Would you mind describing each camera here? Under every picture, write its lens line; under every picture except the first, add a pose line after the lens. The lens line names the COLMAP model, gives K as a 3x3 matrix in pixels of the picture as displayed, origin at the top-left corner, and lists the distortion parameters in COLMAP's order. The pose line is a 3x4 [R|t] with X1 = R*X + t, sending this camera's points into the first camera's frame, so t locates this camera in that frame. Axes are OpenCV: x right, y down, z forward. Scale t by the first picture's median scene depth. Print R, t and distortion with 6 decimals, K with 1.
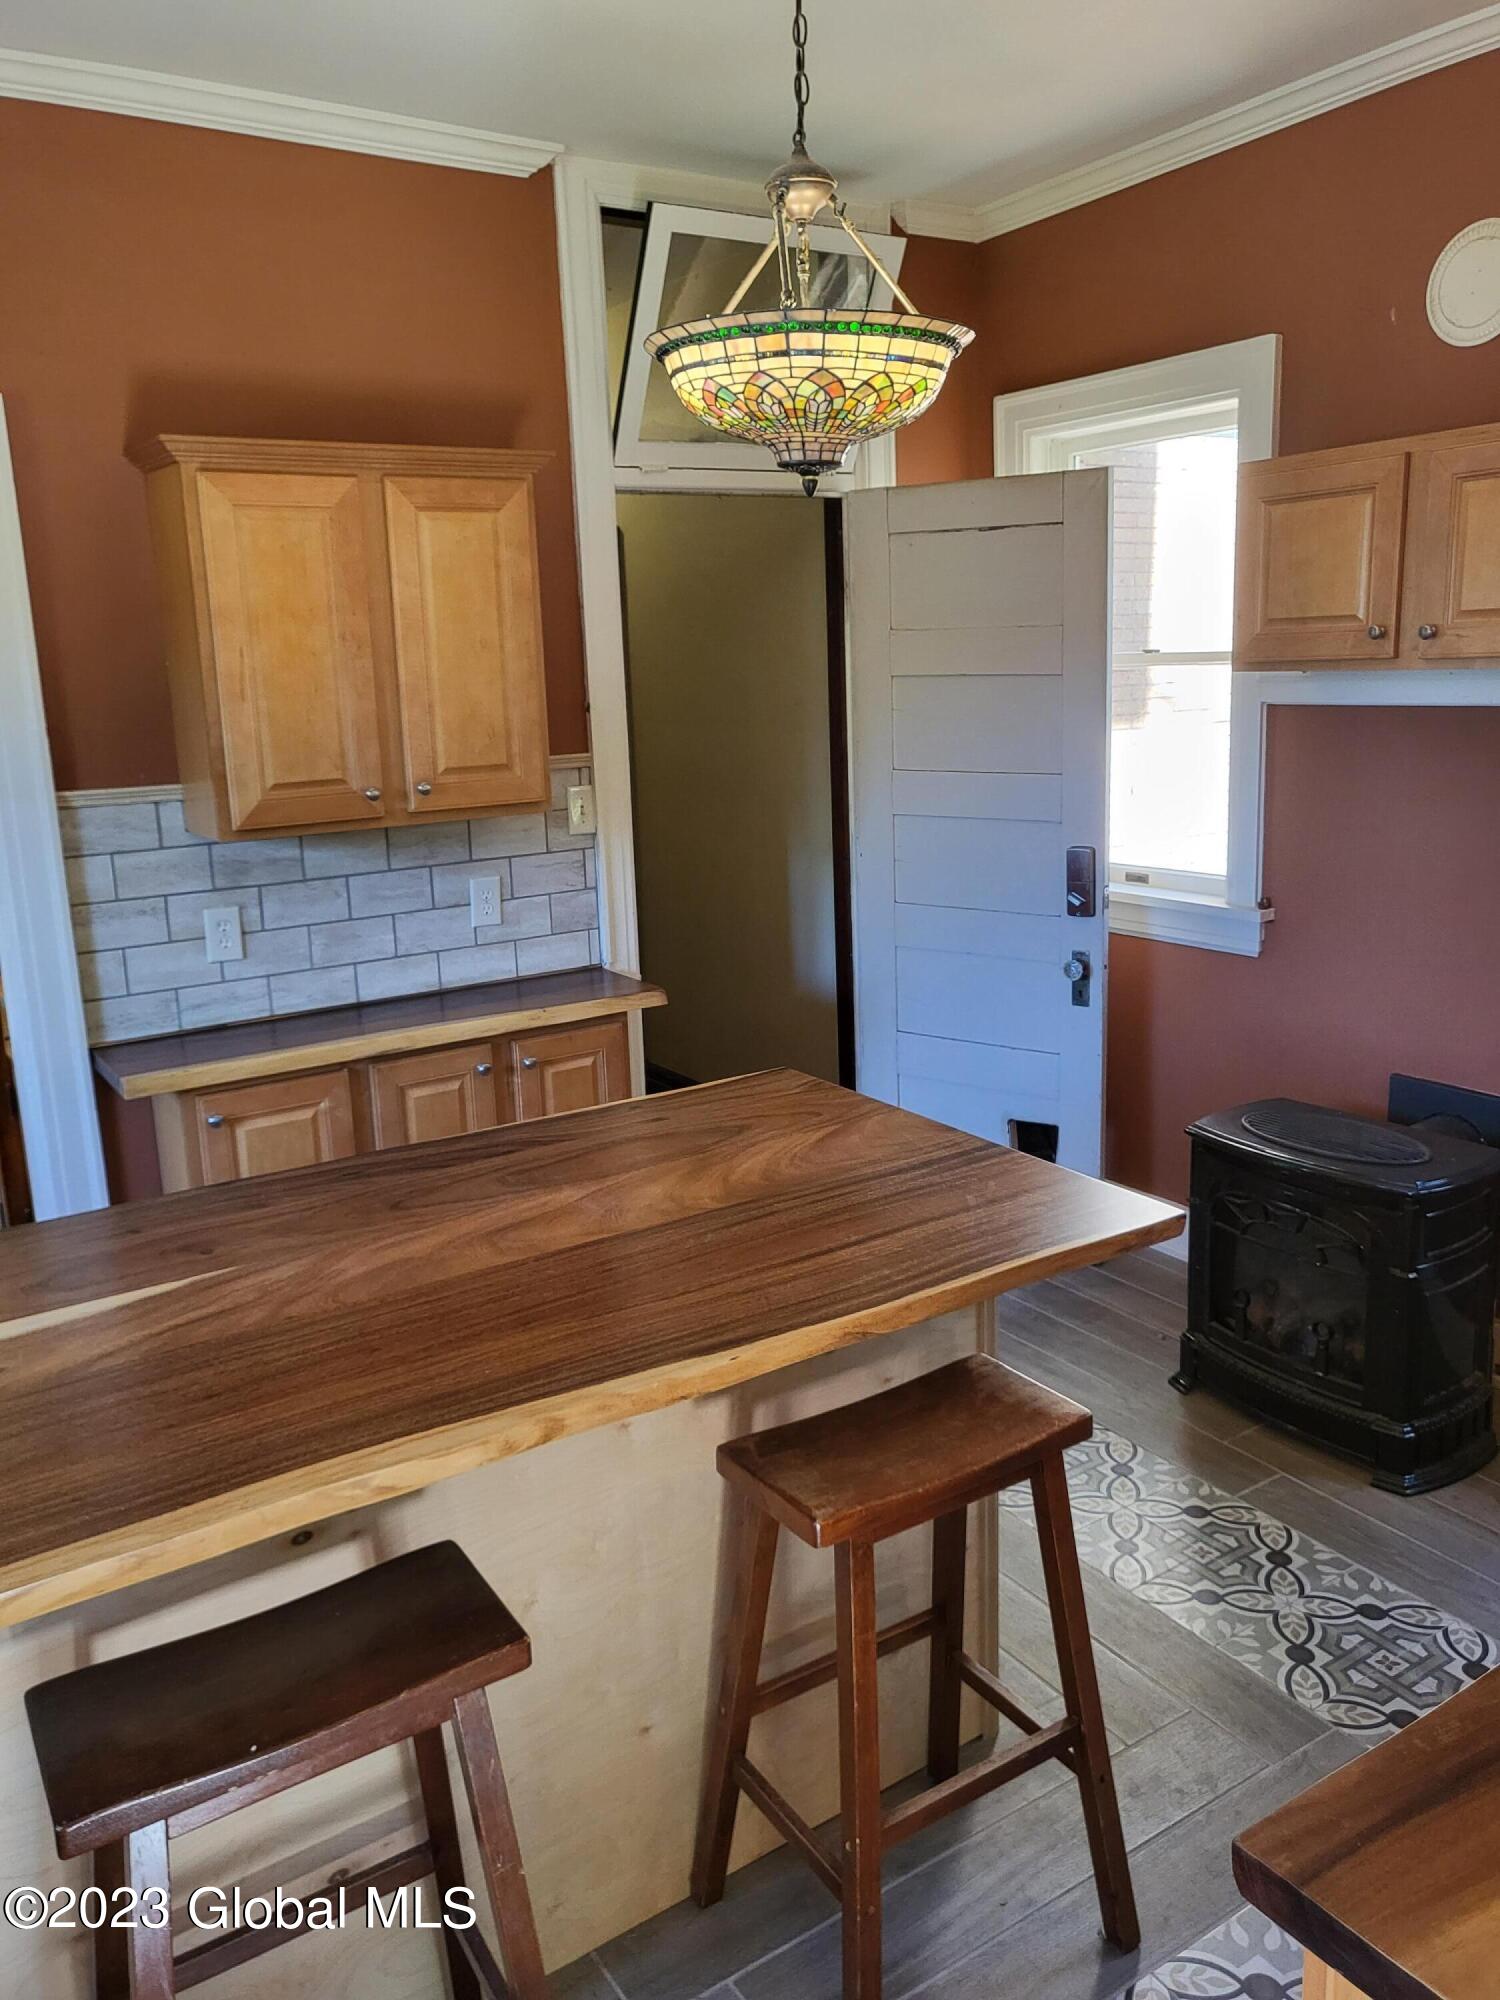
lens RADIAL K [[1529.4, 0, 752.2], [0, 1529.4, 989.3], [0, 0, 1]] dist [0.003387, -0.001222]
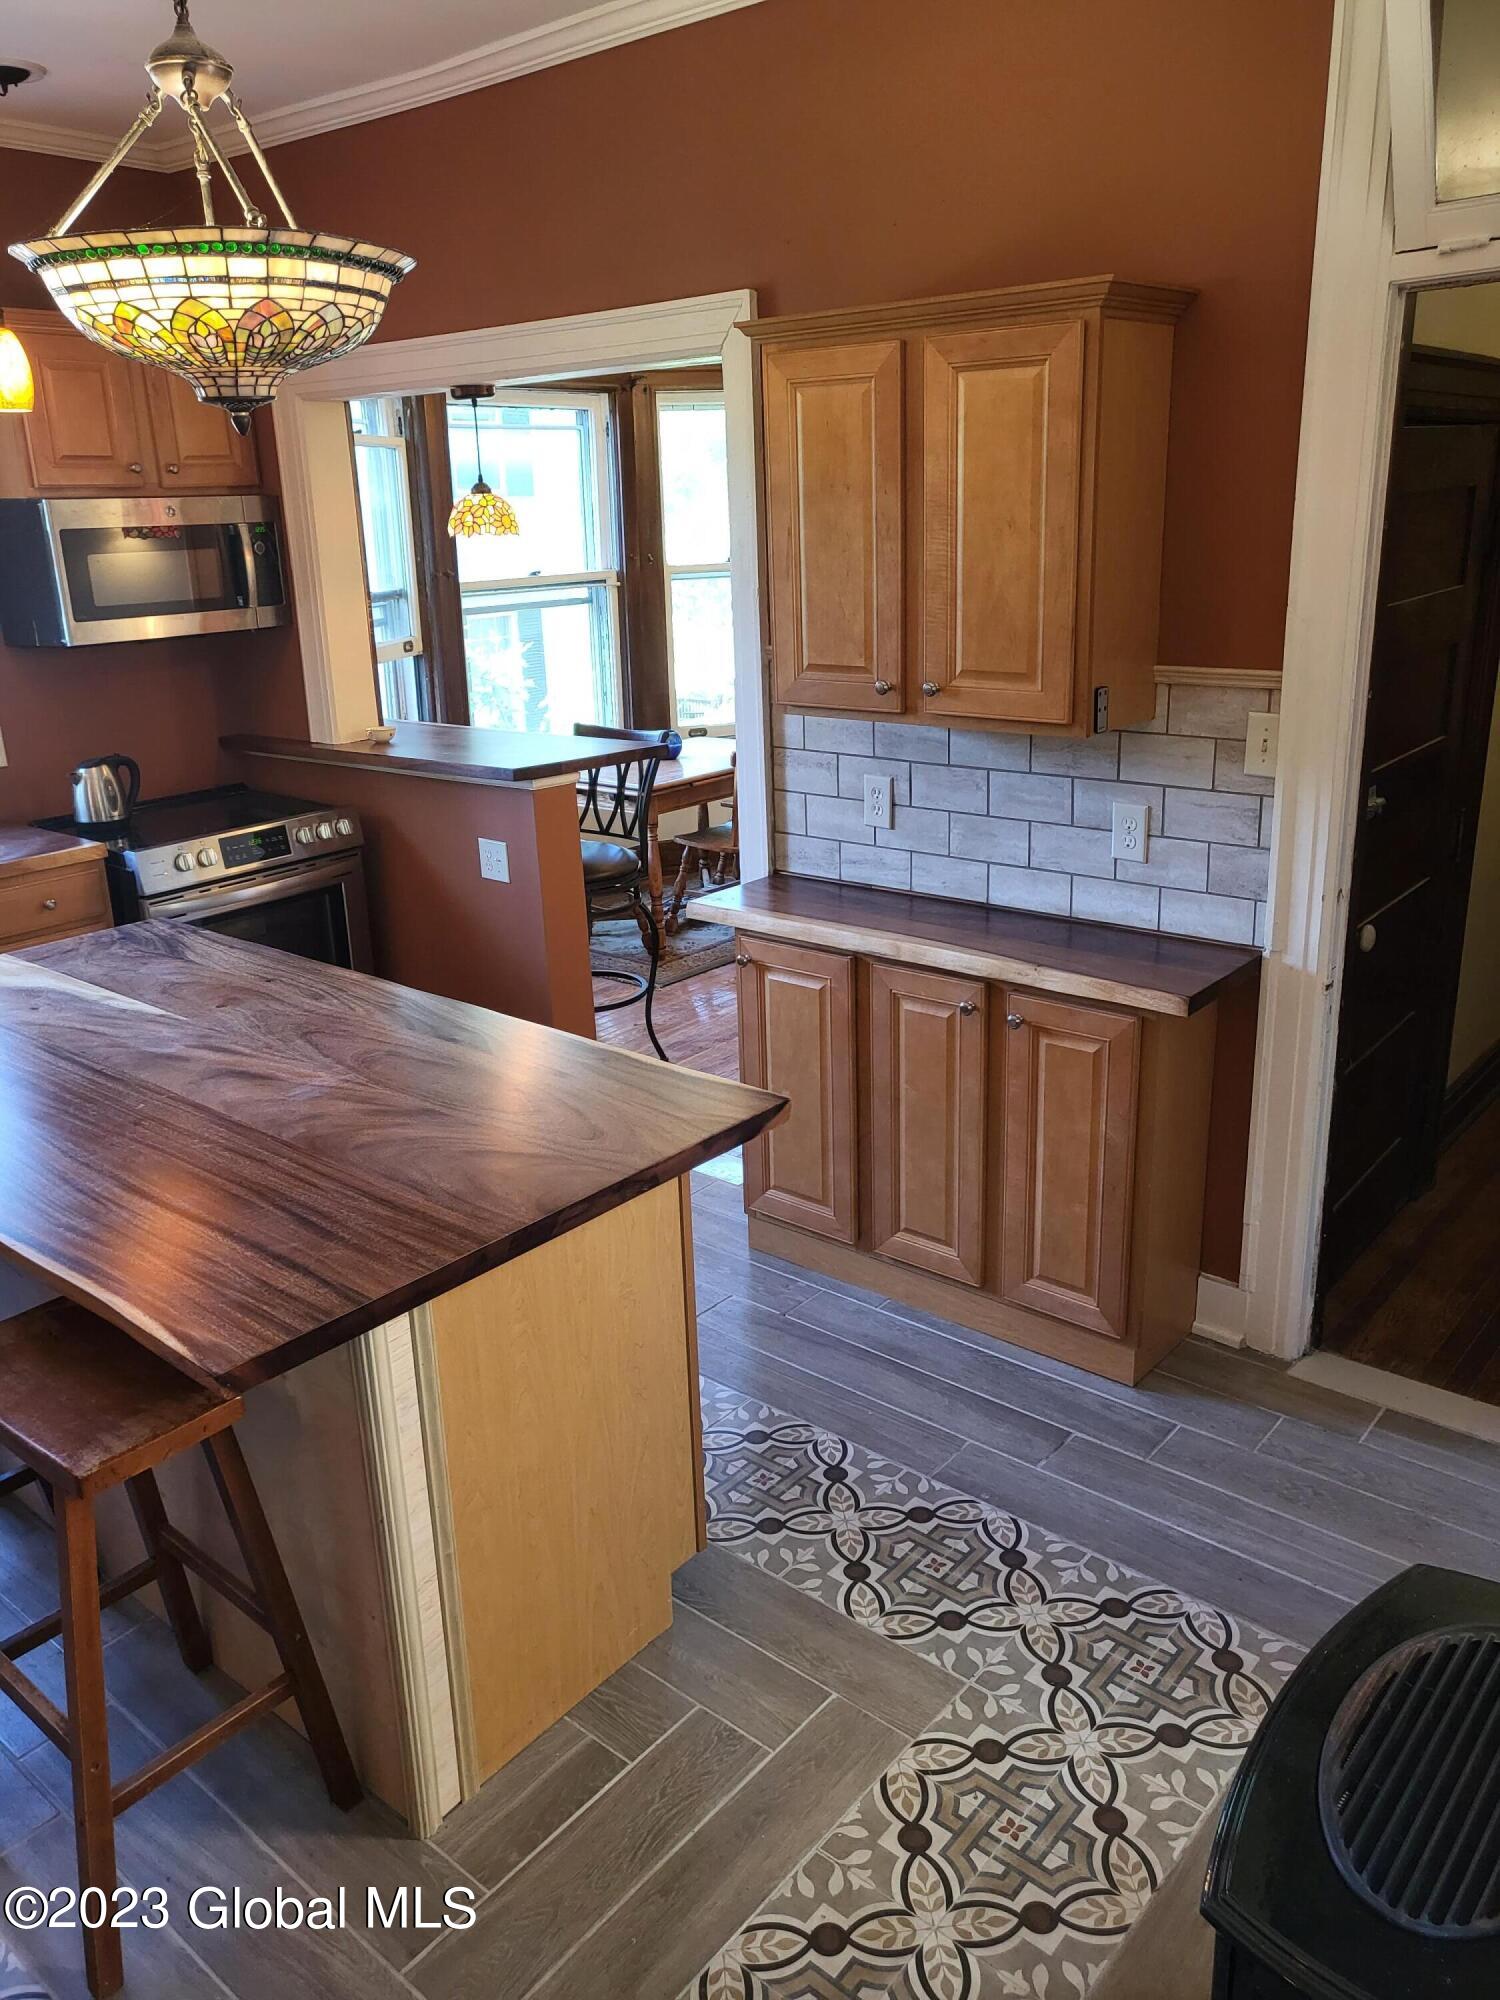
lens RADIAL K [[1529.4, 0, 752.2], [0, 1529.4, 989.3], [0, 0, 1]] dist [0.003387, -0.001222]
pose [[0.274001, 0.321816, -0.906288, 0.641539], [-0.182999, 0.942582, 0.279376, -0.198874], [0.944158, 0.089300, 0.317160, 0.630155]]
